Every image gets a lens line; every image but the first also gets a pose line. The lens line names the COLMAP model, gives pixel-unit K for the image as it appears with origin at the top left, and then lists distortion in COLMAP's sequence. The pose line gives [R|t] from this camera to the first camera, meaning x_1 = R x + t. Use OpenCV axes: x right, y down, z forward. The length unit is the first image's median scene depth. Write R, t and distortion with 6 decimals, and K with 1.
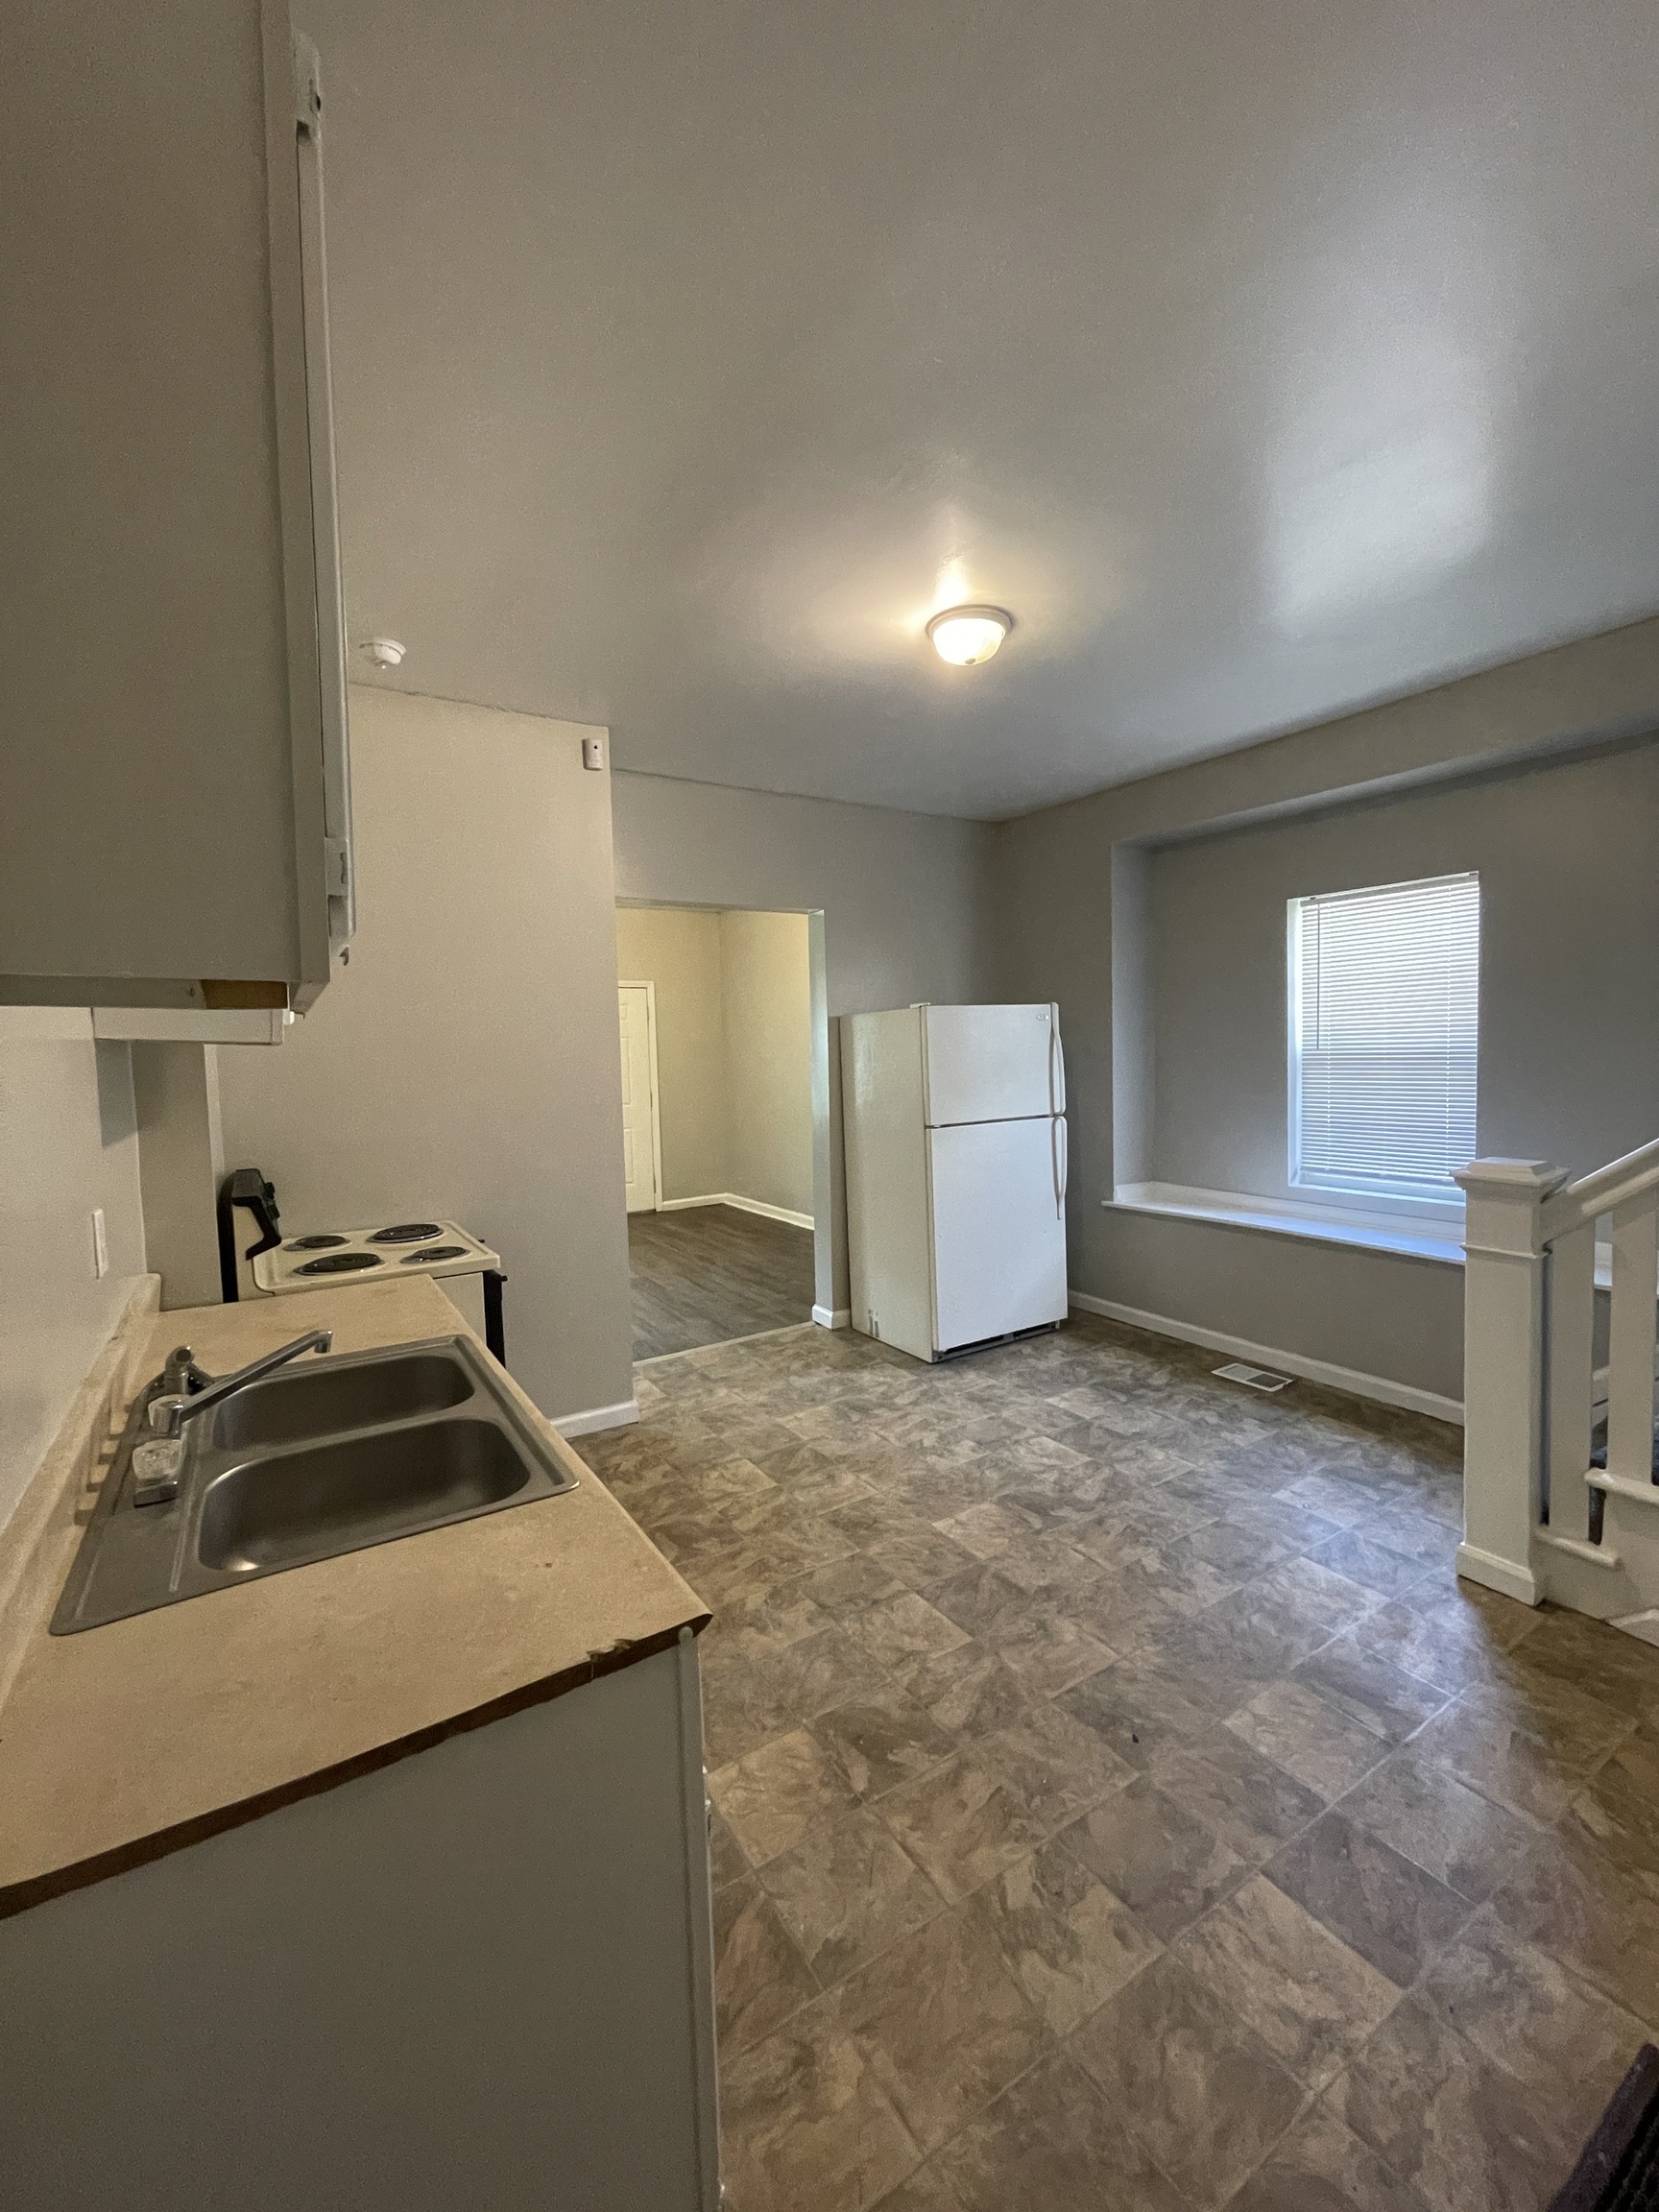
lens RADIAL K [[901.8, 0, 833.6], [0, 901.8, 1100.1], [0, 0, 1]] dist [-0.001472, -0.000112]
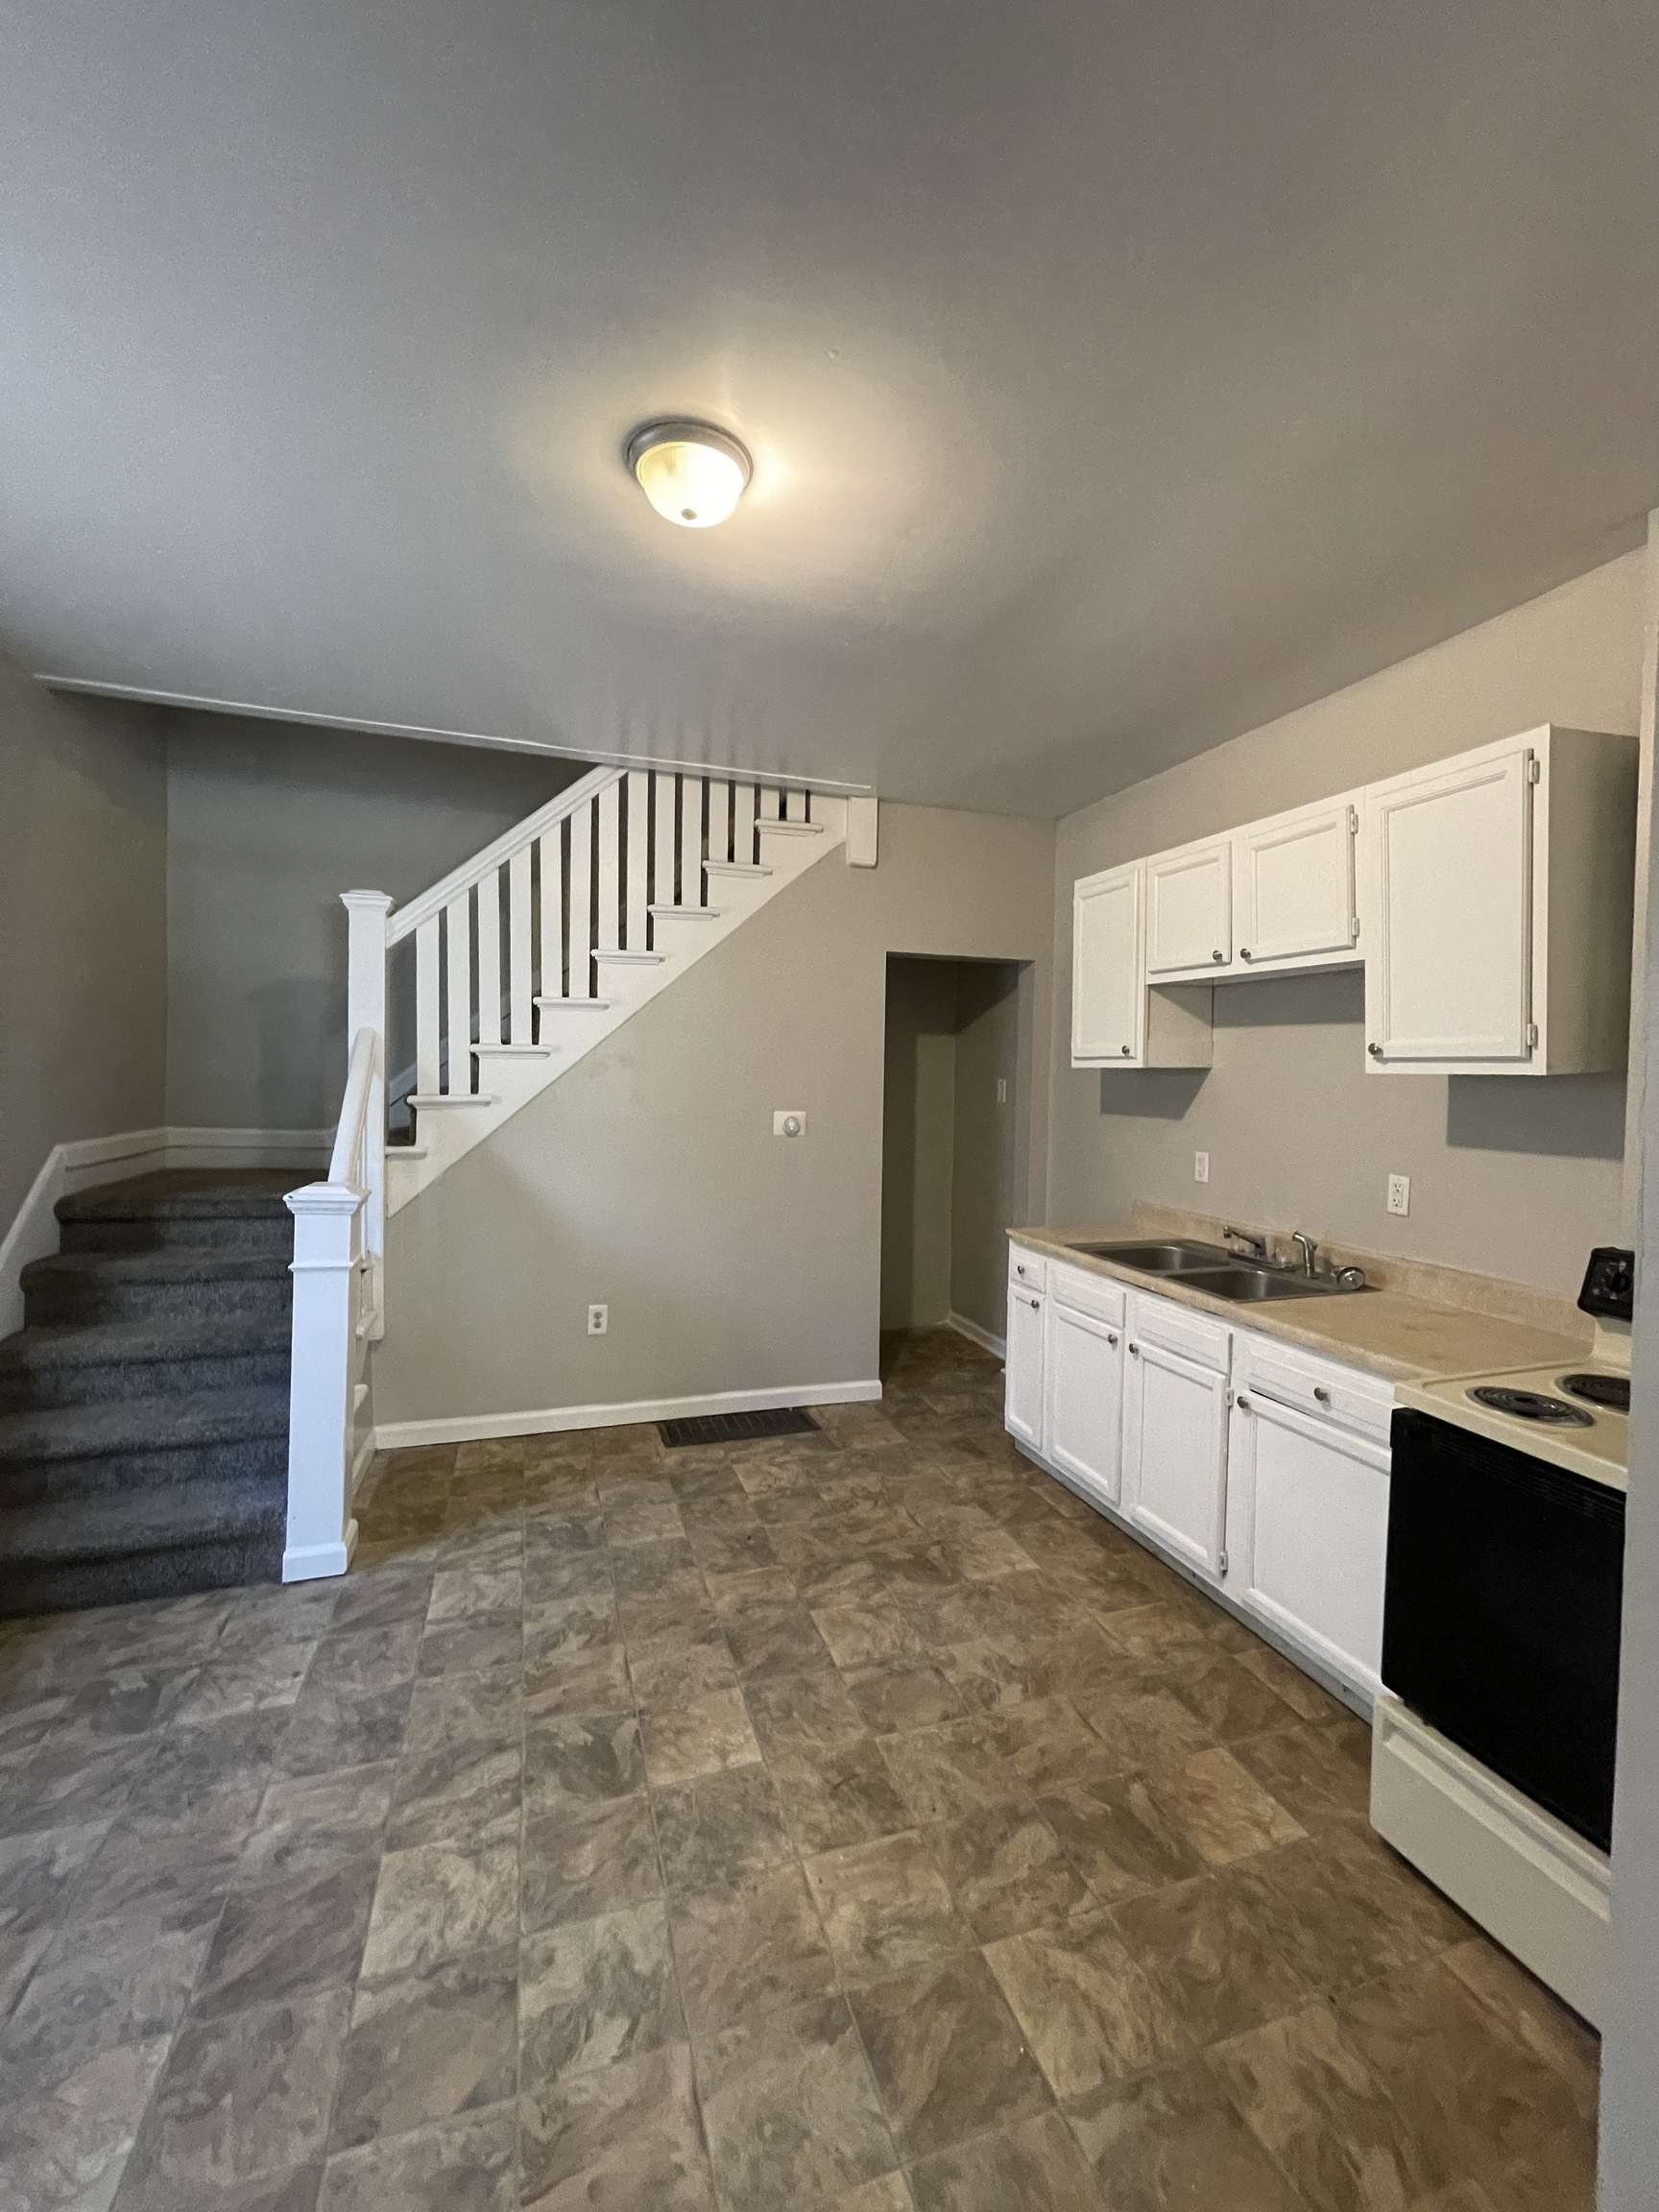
lens RADIAL K [[901.8, 0, 830.1], [0, 901.8, 1096.5], [0, 0, 1]] dist [-0.001472, -0.000112]
pose [[-0.970168, 0.002269, 0.242422, -0.122390], [0.020676, 0.997087, 0.073416, -0.101714], [-0.241549, 0.076238, -0.967389, 1.746168]]
